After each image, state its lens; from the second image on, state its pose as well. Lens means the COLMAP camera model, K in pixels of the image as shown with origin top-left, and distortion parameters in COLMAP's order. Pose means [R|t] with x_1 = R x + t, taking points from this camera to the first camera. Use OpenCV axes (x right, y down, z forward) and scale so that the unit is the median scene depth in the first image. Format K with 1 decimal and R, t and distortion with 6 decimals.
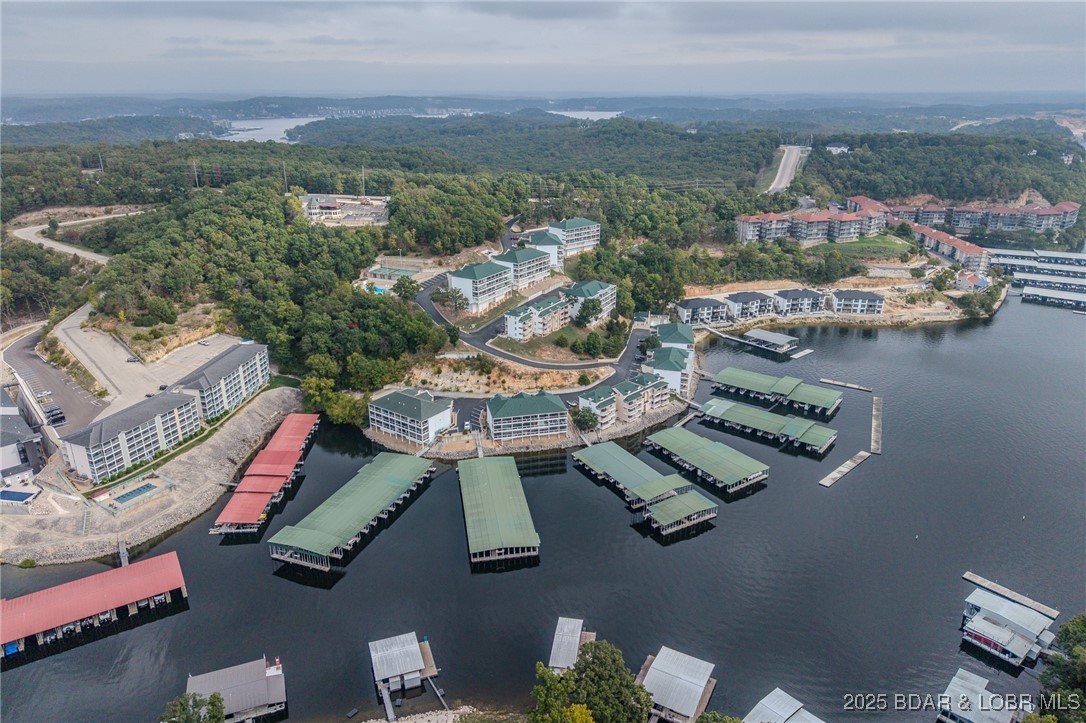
lens RADIAL K [[720.2, 0, 541.2], [0, 720.2, 359.0], [0, 0, 1]] dist [0.034024, -0.038689]
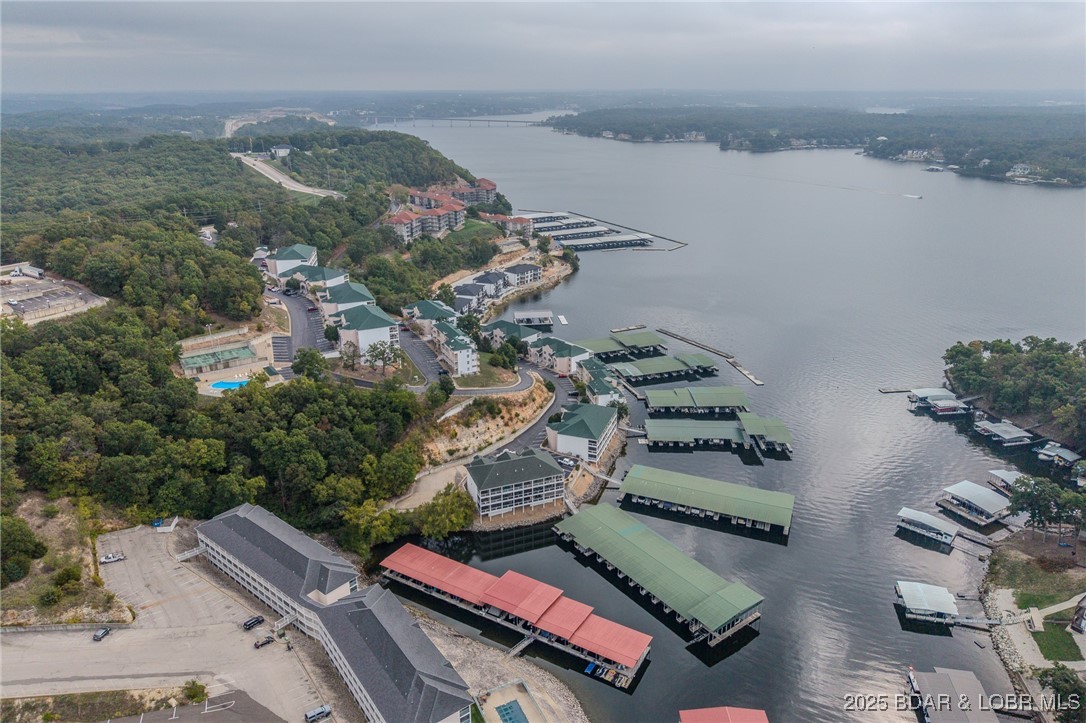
lens RADIAL K [[720.2, 0, 544.6], [0, 720.2, 359.1], [0, 0, 1]] dist [0.034024, -0.038689]
pose [[0.535285, -0.295739, 0.791207, -0.581046], [0.295685, 0.943043, 0.152449, -0.129922], [-0.791227, 0.152344, 0.592242, 0.328646]]
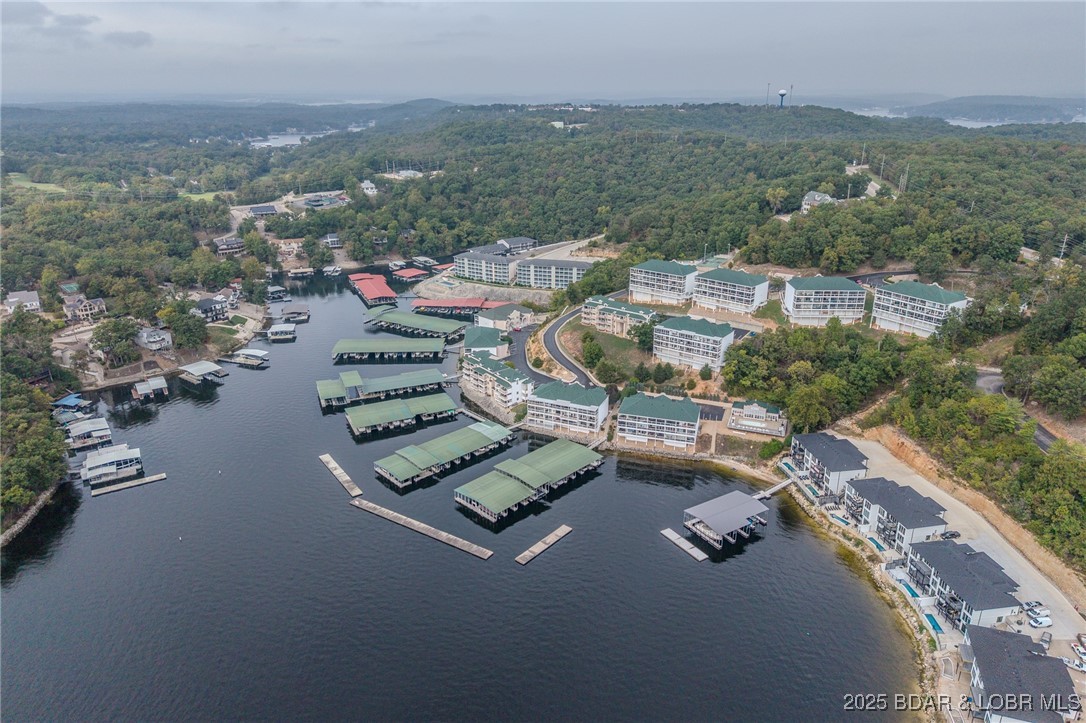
lens RADIAL K [[720.2, 0, 543.1], [0, 720.2, 353.3], [0, 0, 1]] dist [0.034024, -0.038689]
pose [[-0.151571, 0.341480, -0.927587, 0.836218], [-0.344068, 0.861514, 0.373378, -0.307071], [0.926630, 0.375747, -0.013088, 0.817062]]
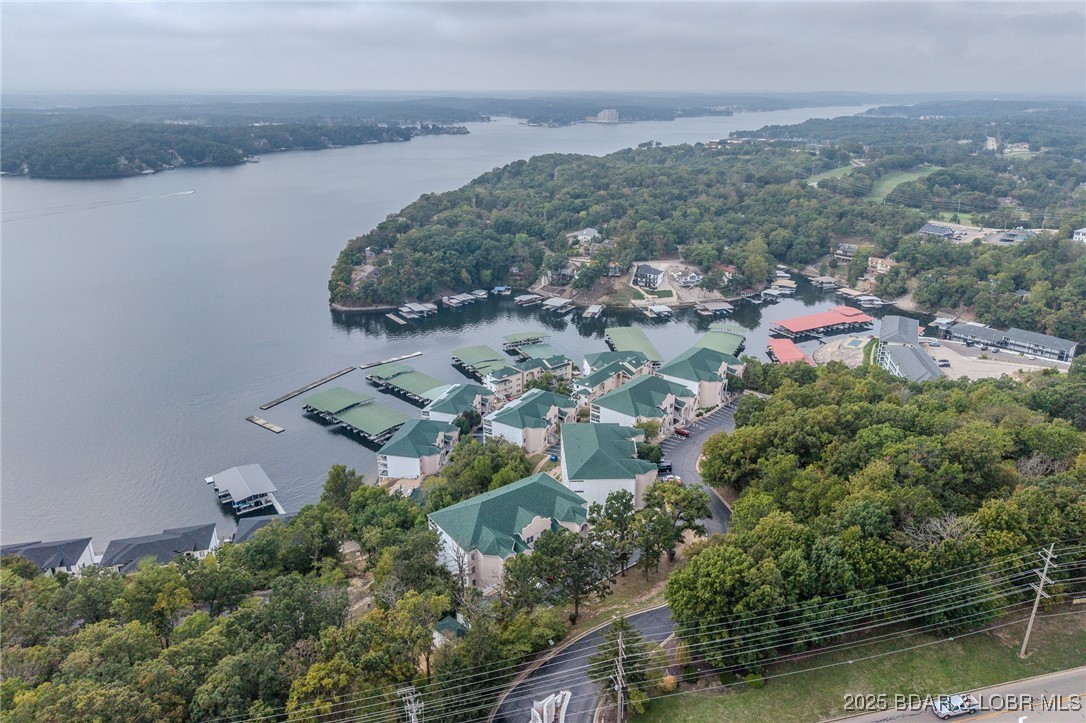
lens RADIAL K [[720.2, 0, 542.5], [0, 720.2, 356.8], [0, 0, 1]] dist [0.034024, -0.038689]
pose [[-0.997172, -0.027949, 0.069767, 0.017742], [0.024545, 0.756283, 0.653785, -0.533350], [-0.071037, 0.653648, -0.753458, 1.394322]]
